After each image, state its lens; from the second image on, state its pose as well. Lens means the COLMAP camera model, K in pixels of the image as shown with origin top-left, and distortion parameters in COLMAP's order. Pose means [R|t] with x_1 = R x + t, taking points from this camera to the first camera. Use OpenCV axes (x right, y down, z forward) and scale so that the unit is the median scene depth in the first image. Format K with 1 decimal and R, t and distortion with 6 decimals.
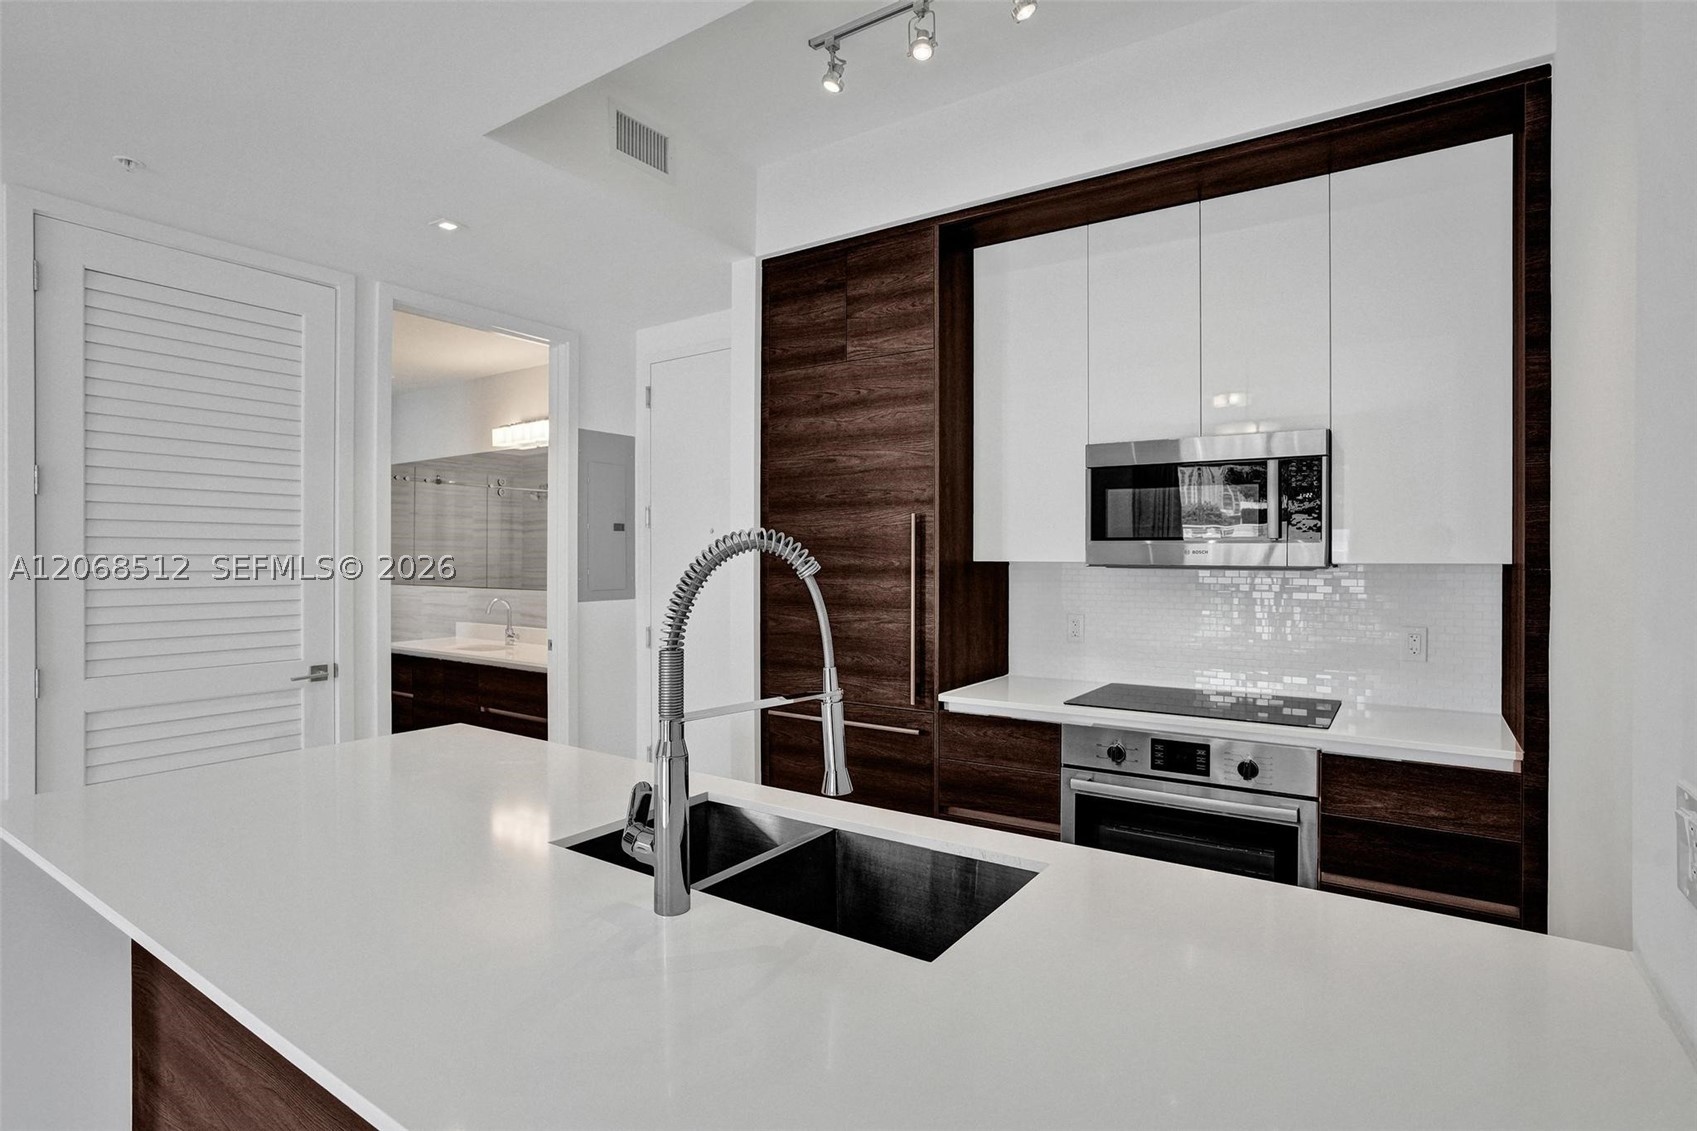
lens RADIAL K [[849.9, 0, 796.9], [0, 849.9, 560.4], [0, 0, 1]] dist [-0.028812, 0.000390]
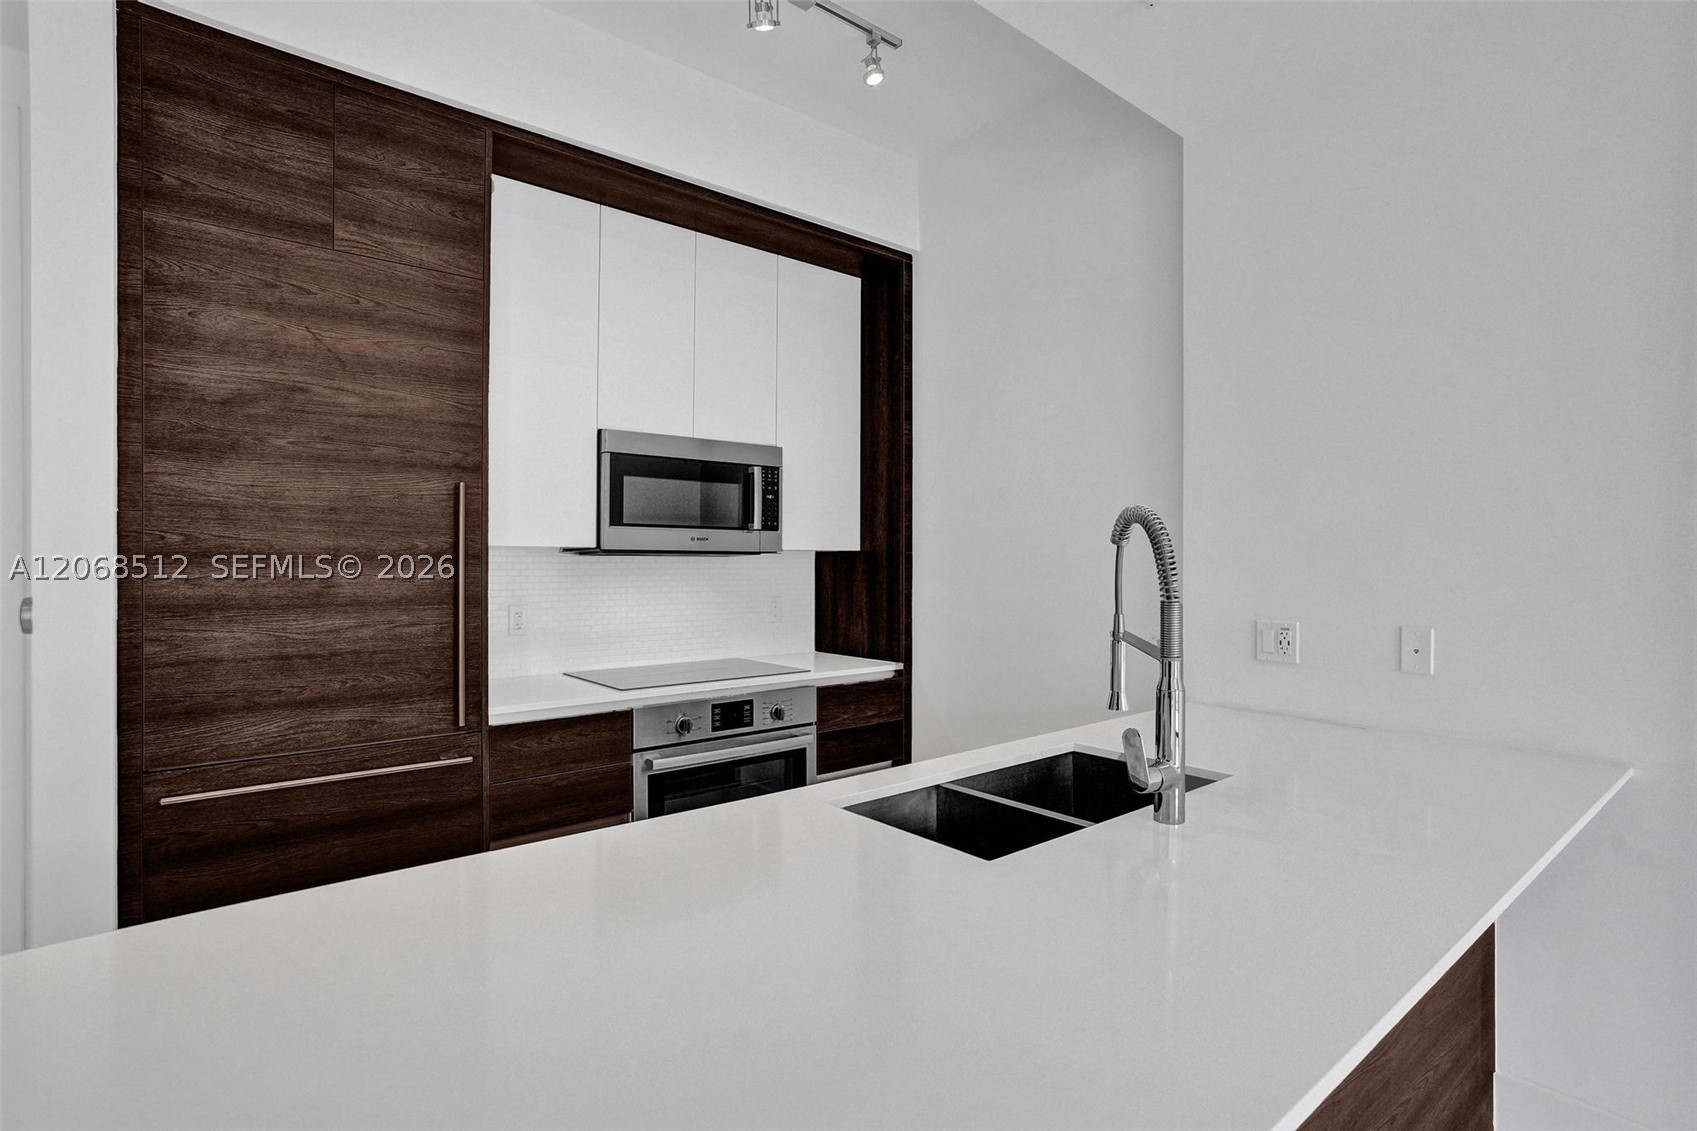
lens RADIAL K [[846.4, 0, 848.5], [0, 846.4, 565.5], [0, 0, 1]] dist [-0.038149, 0.030576]
pose [[0.259414, -0.004514, 0.965756, -0.500366], [0.001583, 0.999990, 0.004249, 0.018224], [-0.965765, 0.000427, 0.259418, 0.436915]]
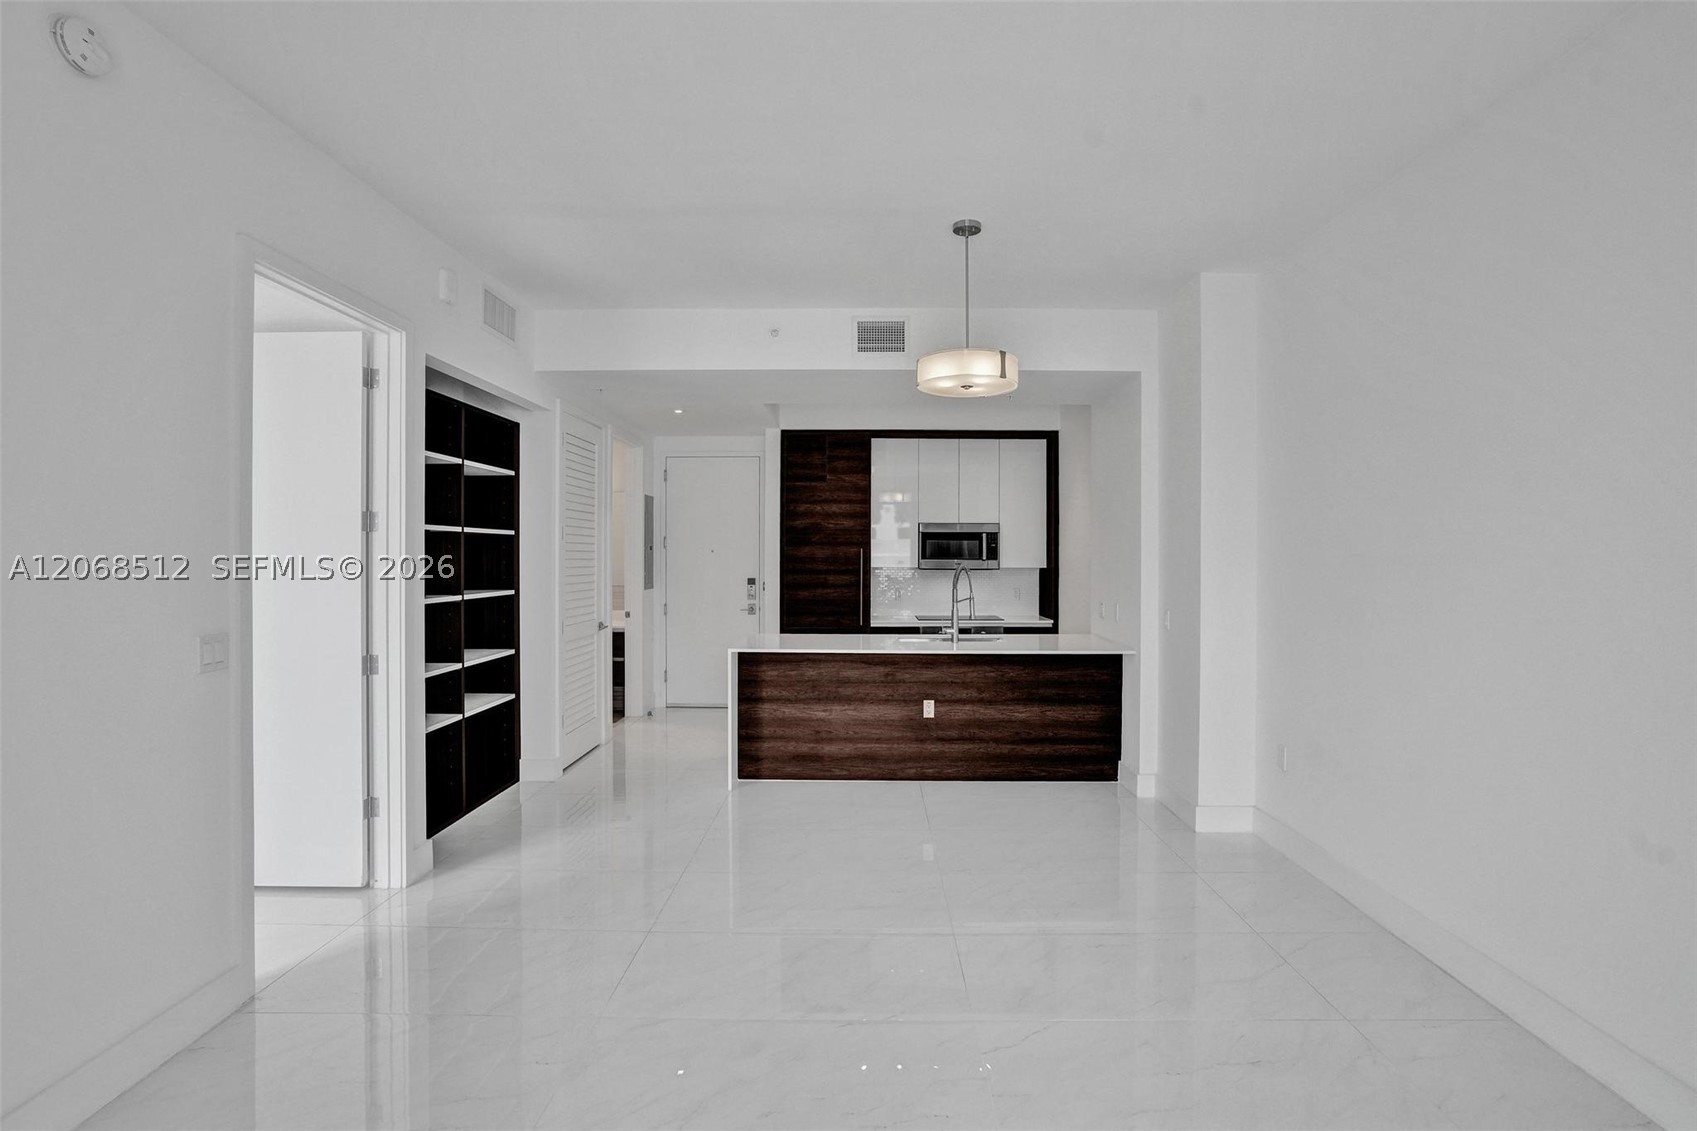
lens RADIAL K [[762.1, 0, 847.5], [0, 762.1, 557.3], [0, 0, 1]] dist [-0.014635, 0.000402]
pose [[0.837748, 0.001763, 0.546055, -1.078291], [0.000263, 0.999993, -0.003631, -0.020445], [-0.546058, 0.003186, 0.837742, -0.823386]]
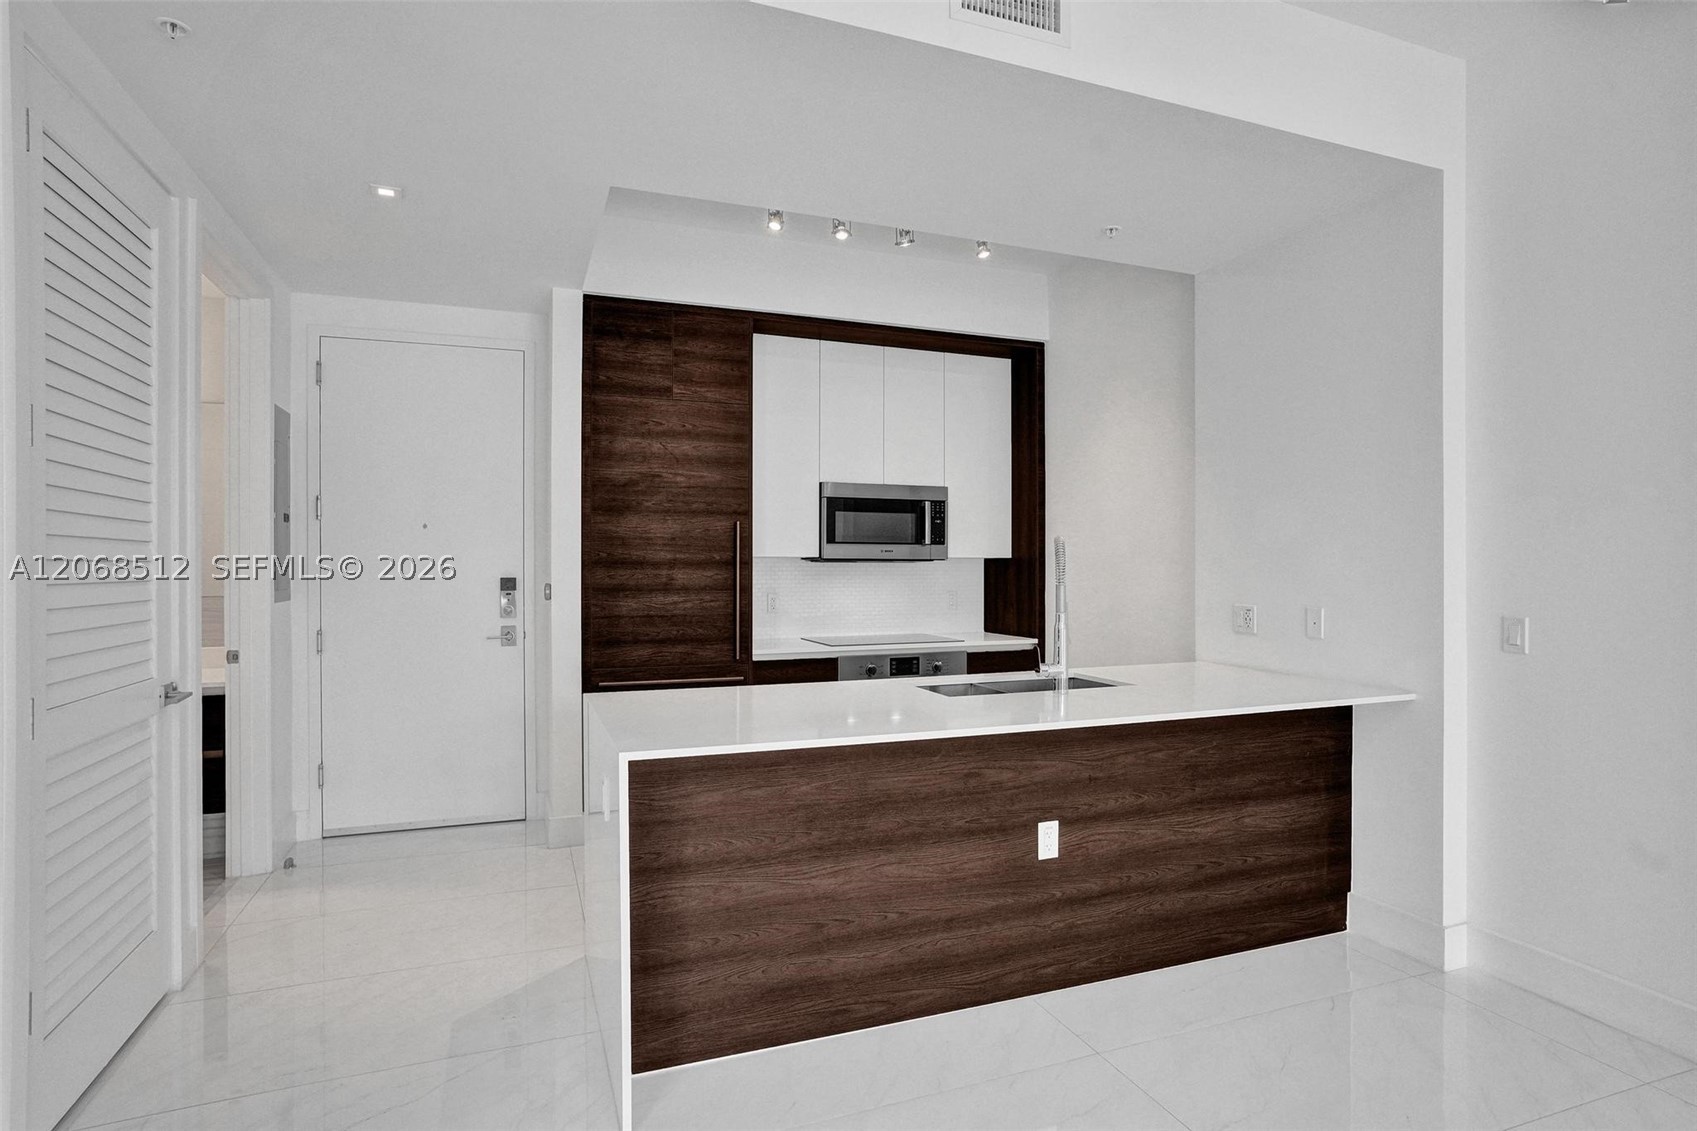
lens RADIAL K [[871.4, 0, 875.4], [0, 871.4, 568.0], [0, 0, 1]] dist [-0.016246, 0.000100]
pose [[0.563085, -0.003374, 0.826392, -0.879471], [0.003783, 0.999992, 0.001505, 0.018869], [-0.826390, 0.002279, 0.563093, 0.009887]]
